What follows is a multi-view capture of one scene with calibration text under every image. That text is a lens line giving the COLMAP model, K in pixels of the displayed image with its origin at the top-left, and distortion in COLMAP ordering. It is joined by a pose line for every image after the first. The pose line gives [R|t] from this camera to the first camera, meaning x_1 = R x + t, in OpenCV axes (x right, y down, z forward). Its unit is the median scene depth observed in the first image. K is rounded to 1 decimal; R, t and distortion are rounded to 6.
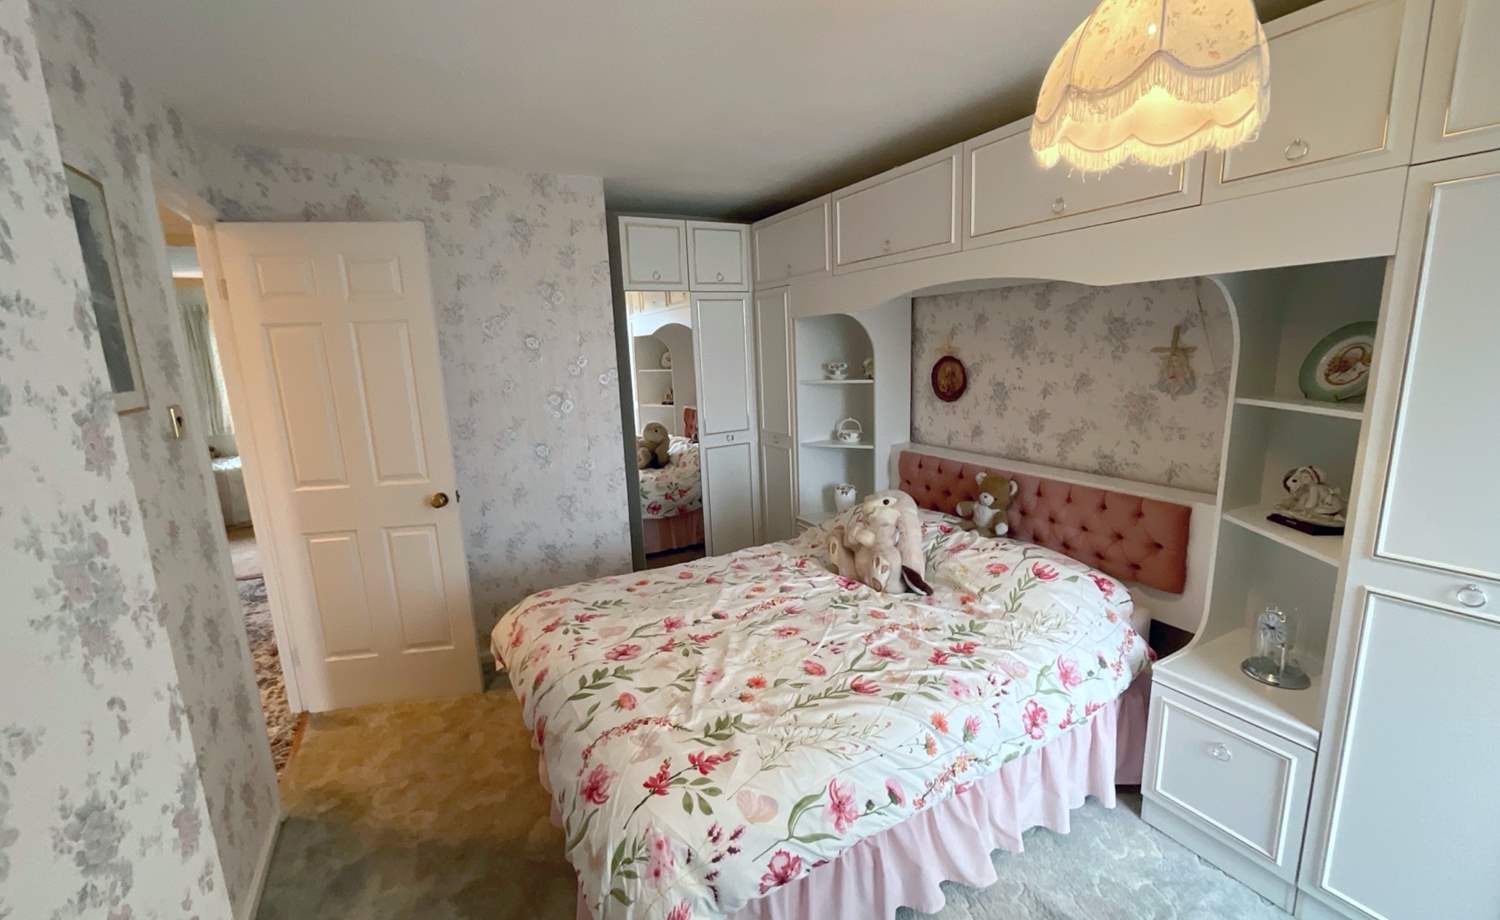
lens RADIAL K [[608.7, 0, 749.4], [0, 608.7, 461.3], [0, 0, 1]] dist [-0.004155, 0.002023]
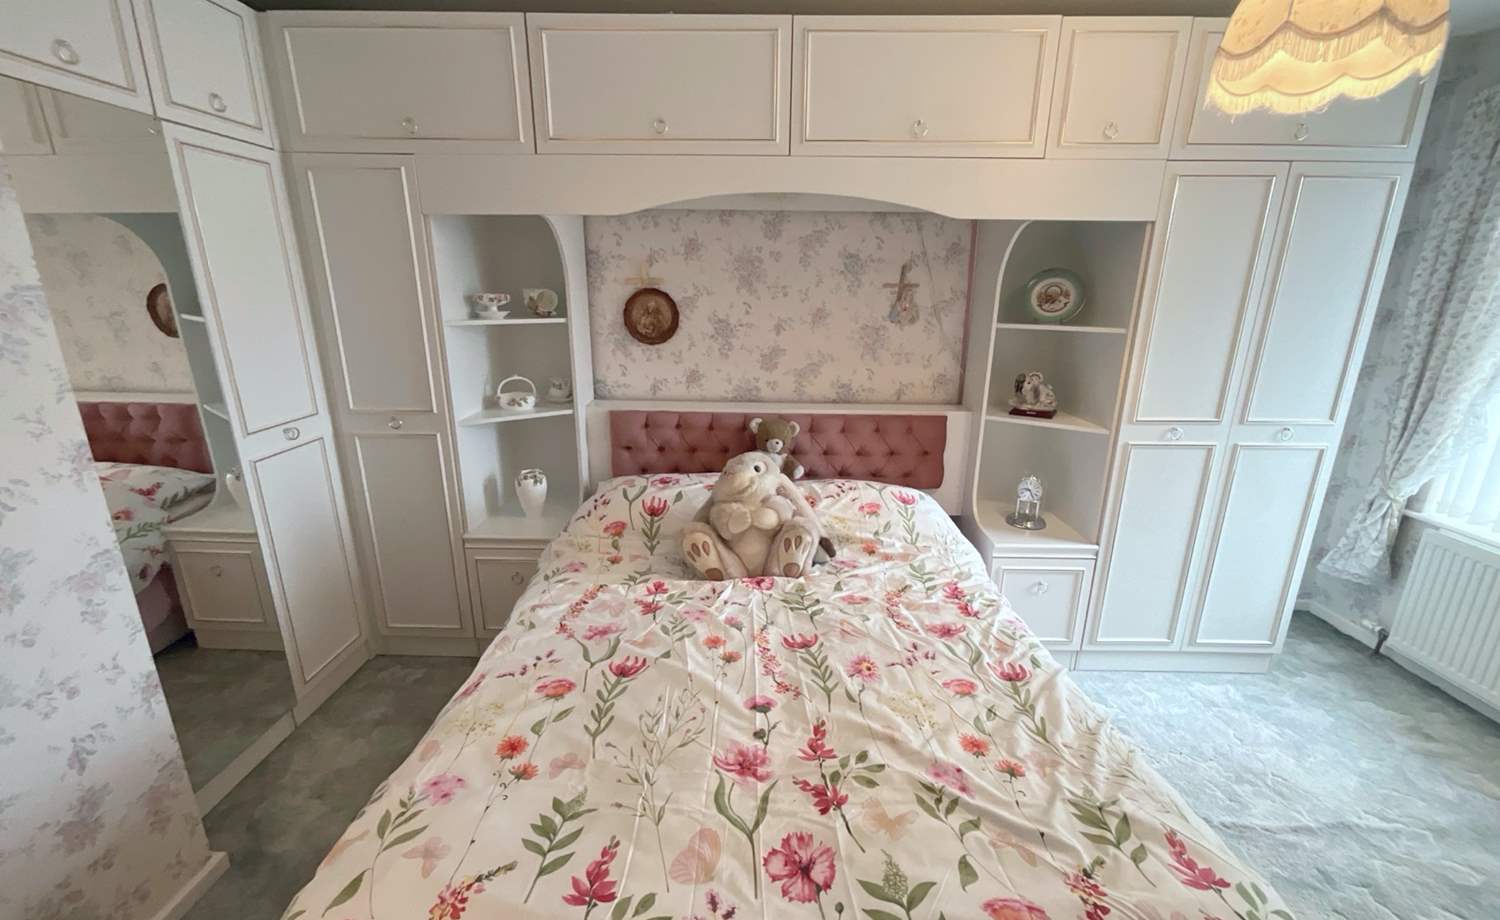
lens RADIAL K [[608.7, 0, 752.2], [0, 608.7, 462.4], [0, 0, 1]] dist [-0.004155, 0.002023]
pose [[0.490520, -0.203714, 0.847284, -0.434983], [0.134998, 0.978318, 0.157064, -0.065369], [-0.860910, 0.037338, 0.507386, 0.585225]]
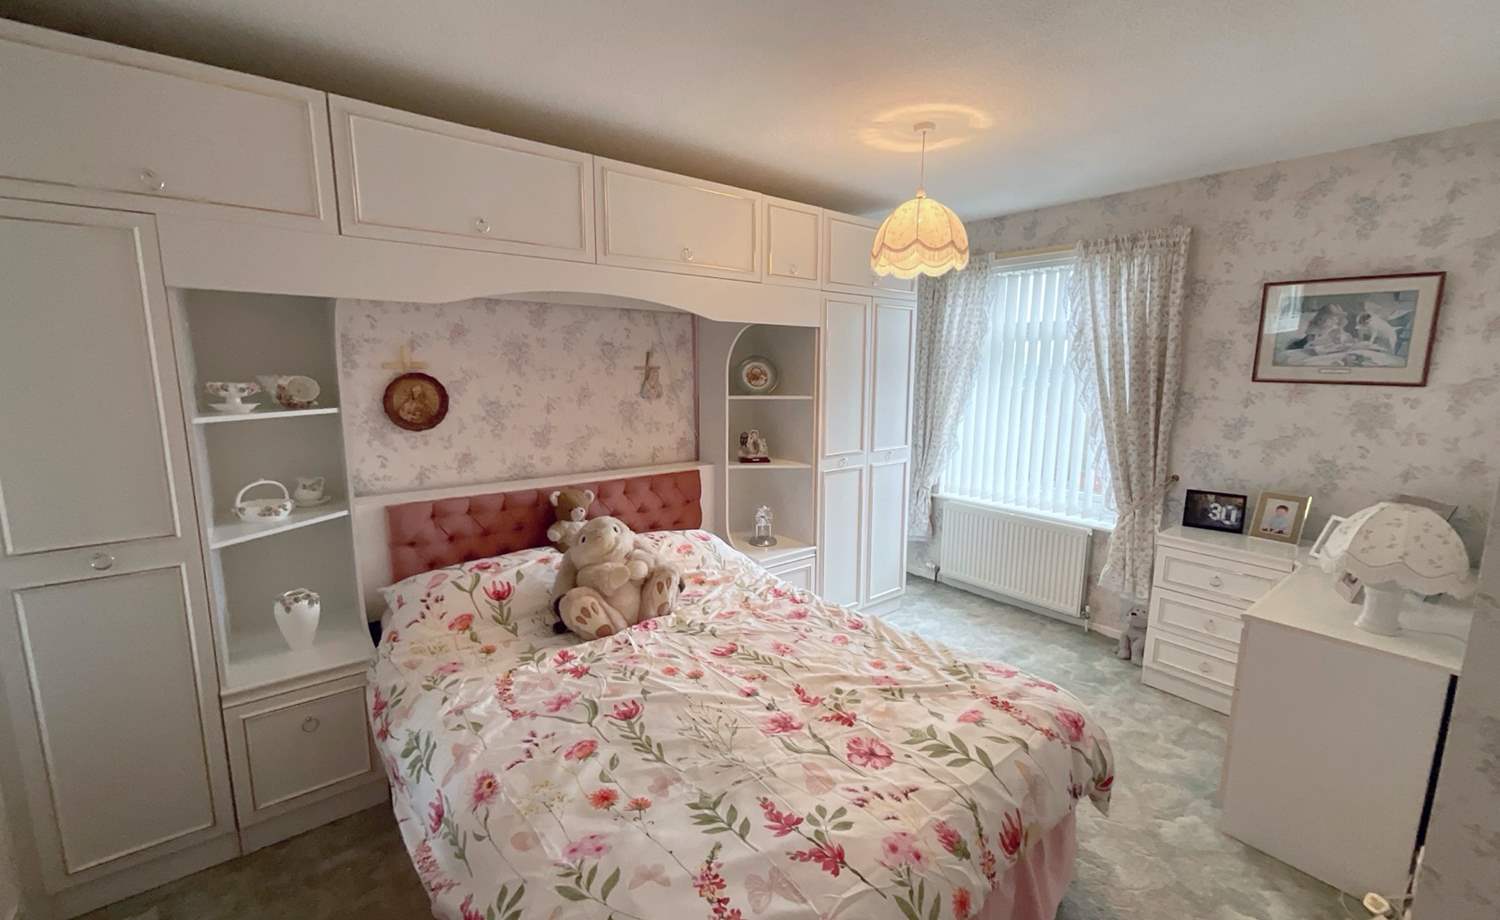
lens RADIAL K [[608.7, 0, 751.0], [0, 608.7, 462.7], [0, 0, 1]] dist [-0.004155, 0.002023]
pose [[-0.170035, -0.124214, 0.977578, -0.651534], [0.181328, 0.971141, 0.154936, -0.127868], [-0.968612, 0.203607, -0.142605, 0.887464]]
